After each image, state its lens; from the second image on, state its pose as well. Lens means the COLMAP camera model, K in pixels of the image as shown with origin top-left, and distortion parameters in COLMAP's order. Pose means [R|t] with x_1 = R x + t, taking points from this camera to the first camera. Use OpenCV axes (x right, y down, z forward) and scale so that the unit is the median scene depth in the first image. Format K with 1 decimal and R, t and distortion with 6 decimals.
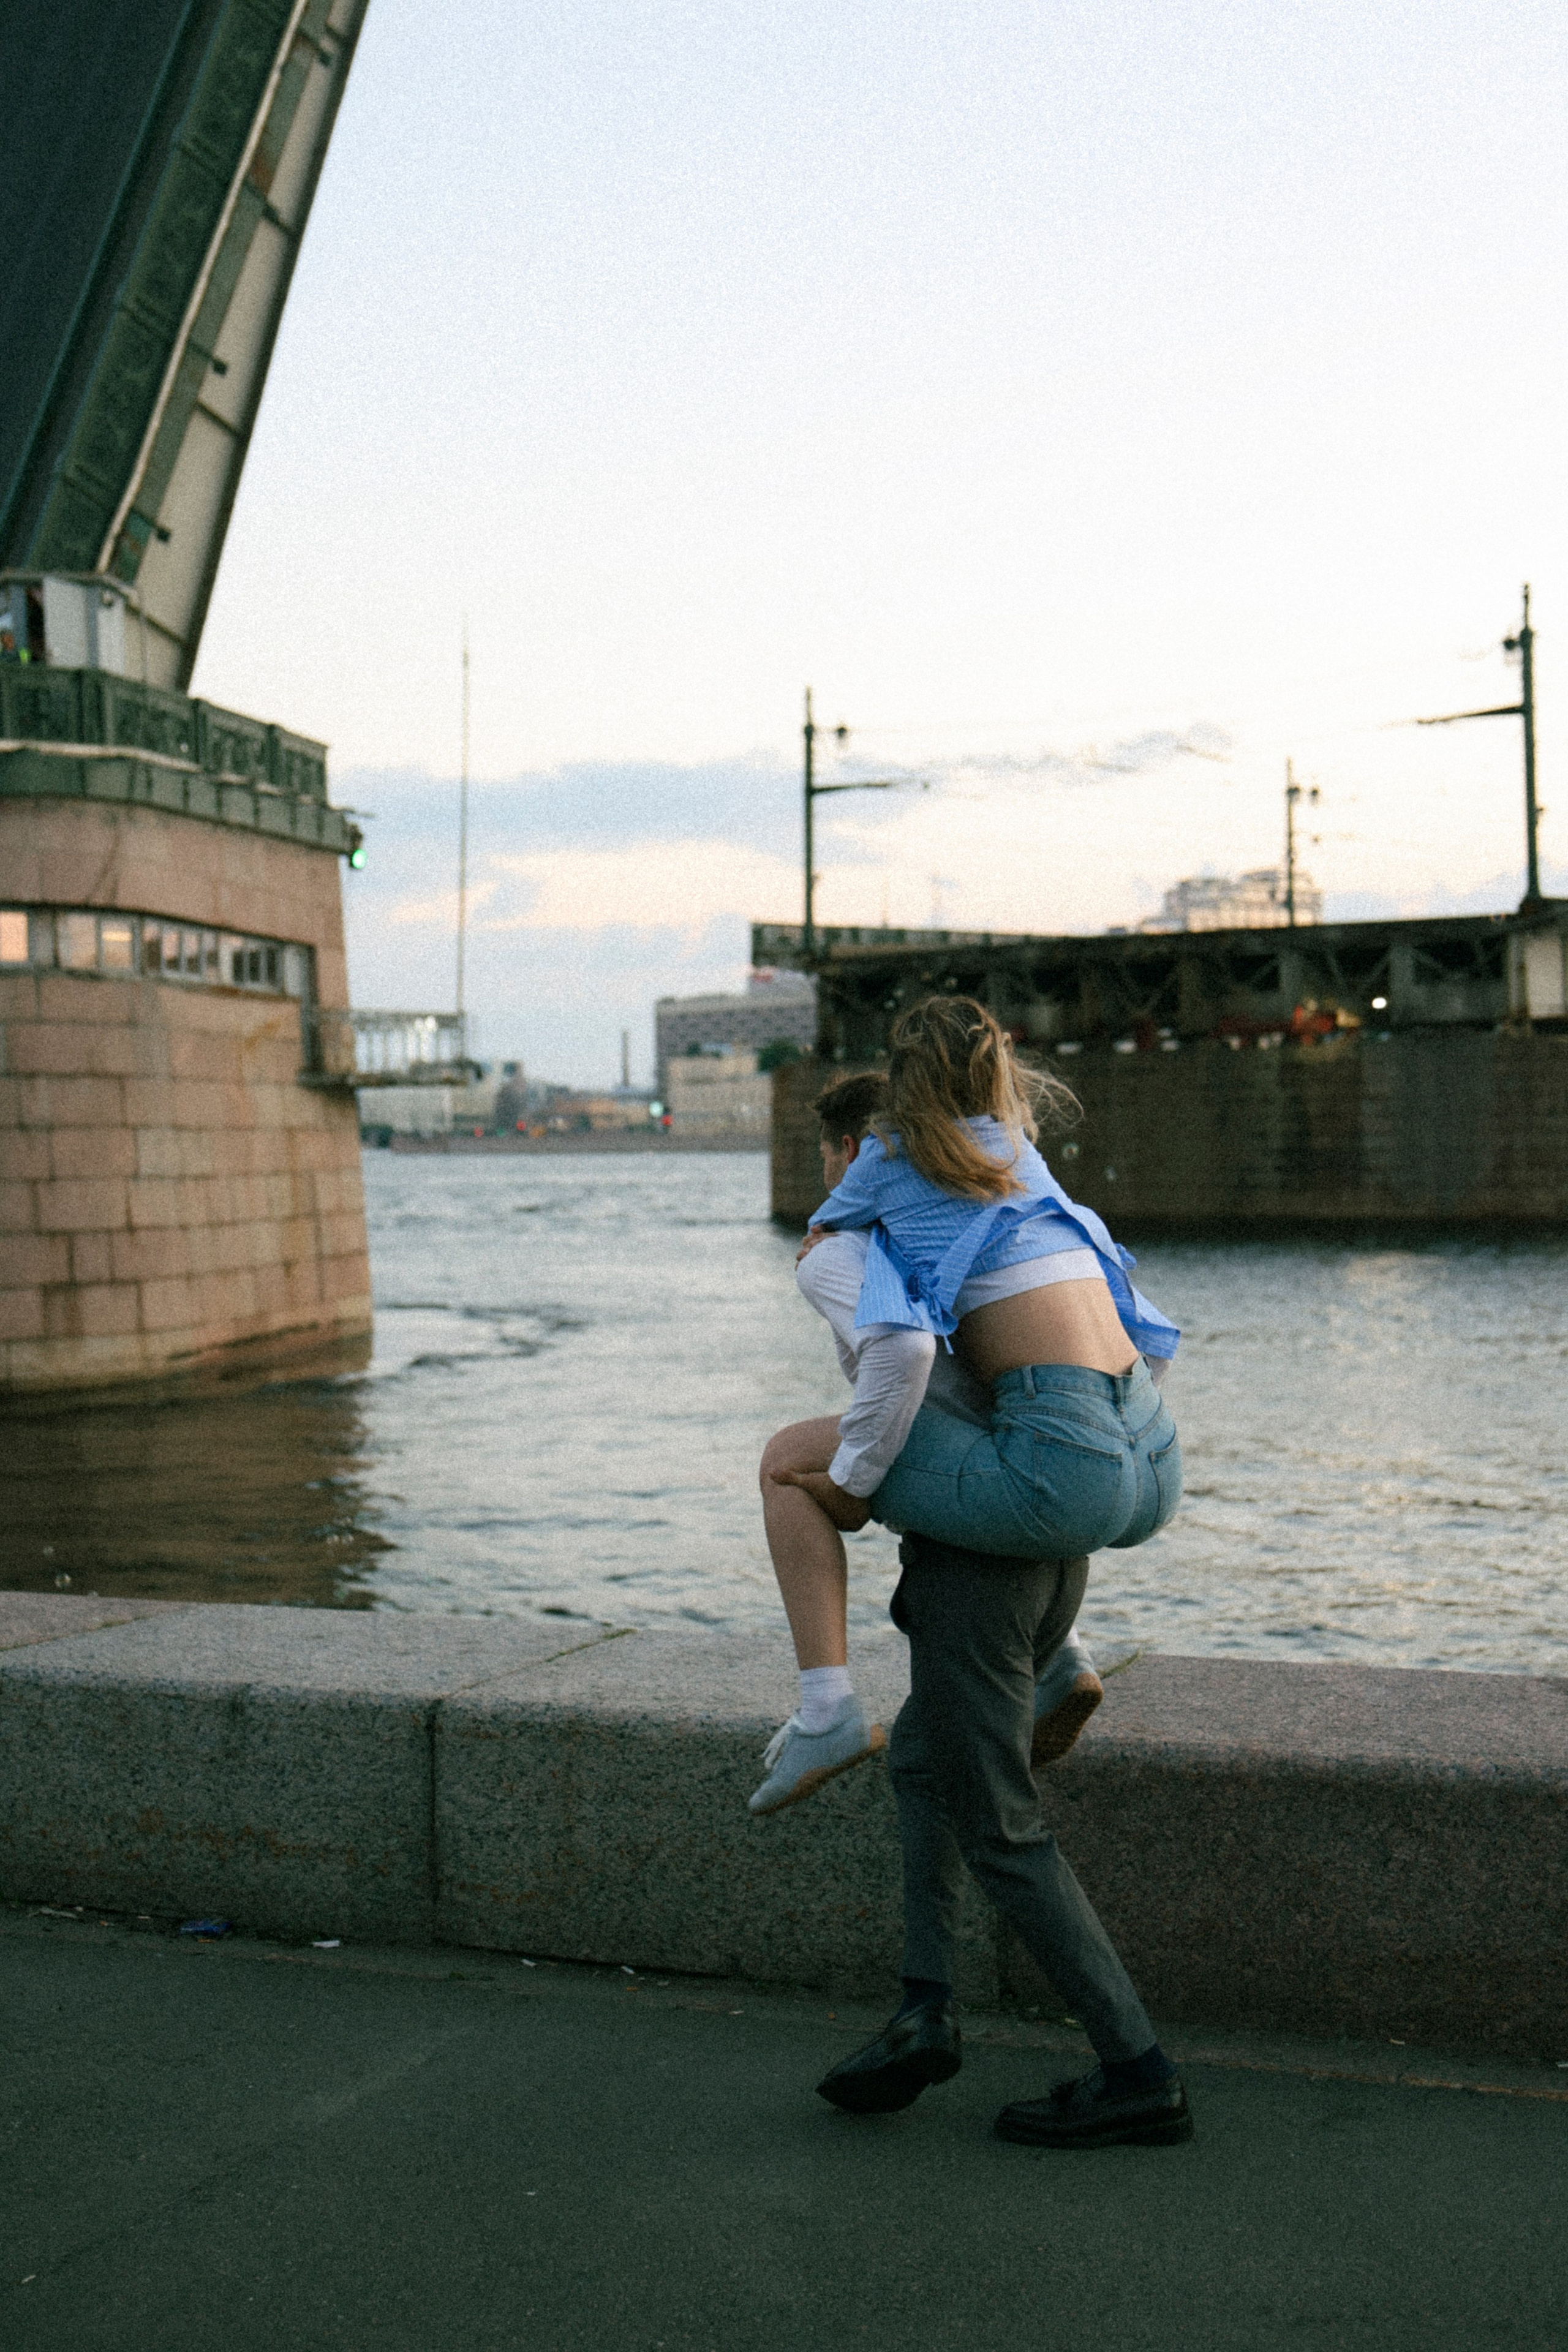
lens RADIAL K [[2849.5, 0, 781.2], [0, 2849.5, 1180.8], [0, 0, 1]] dist [-0.015933, 0.000000]
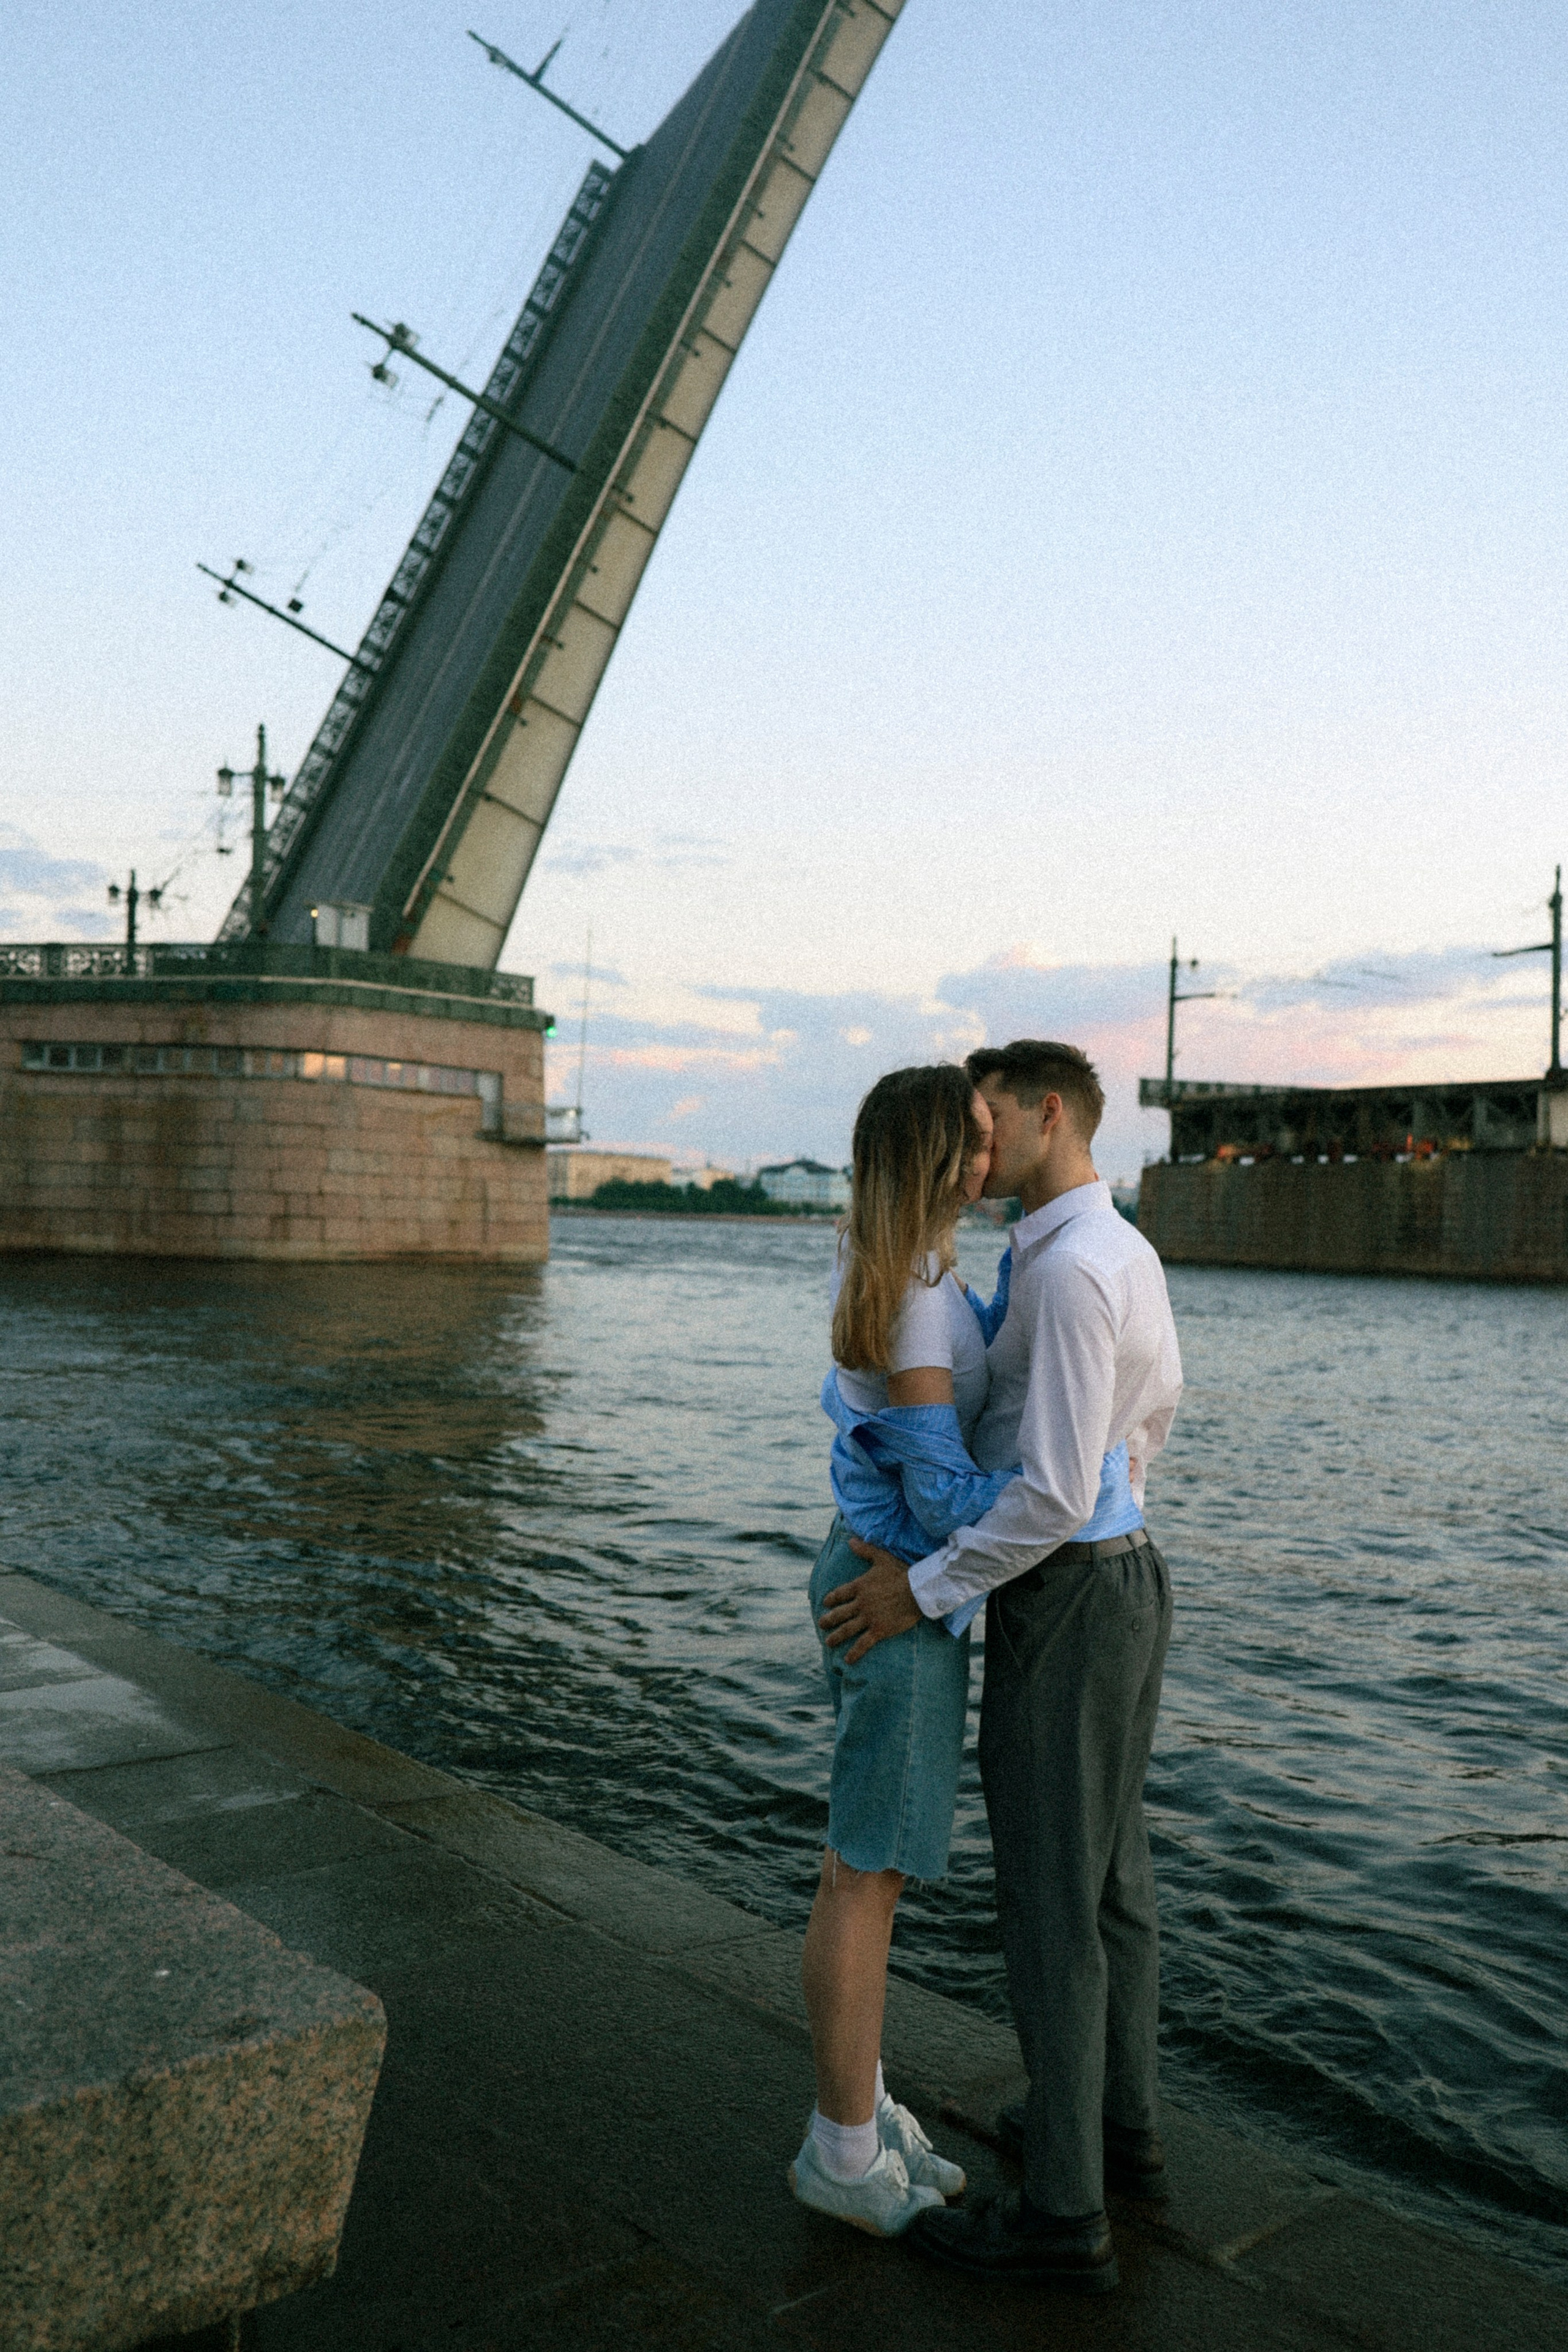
lens RADIAL K [[1874.7, 0, 796.6], [0, 1874.7, 1177.7], [0, 0, 1]] dist [0.007586, -0.028853]
pose [[0.916619, 0.036537, -0.398088, 0.611626], [-0.053217, 0.998104, -0.030927, 0.025944], [0.396203, 0.049534, 0.916826, -0.177259]]
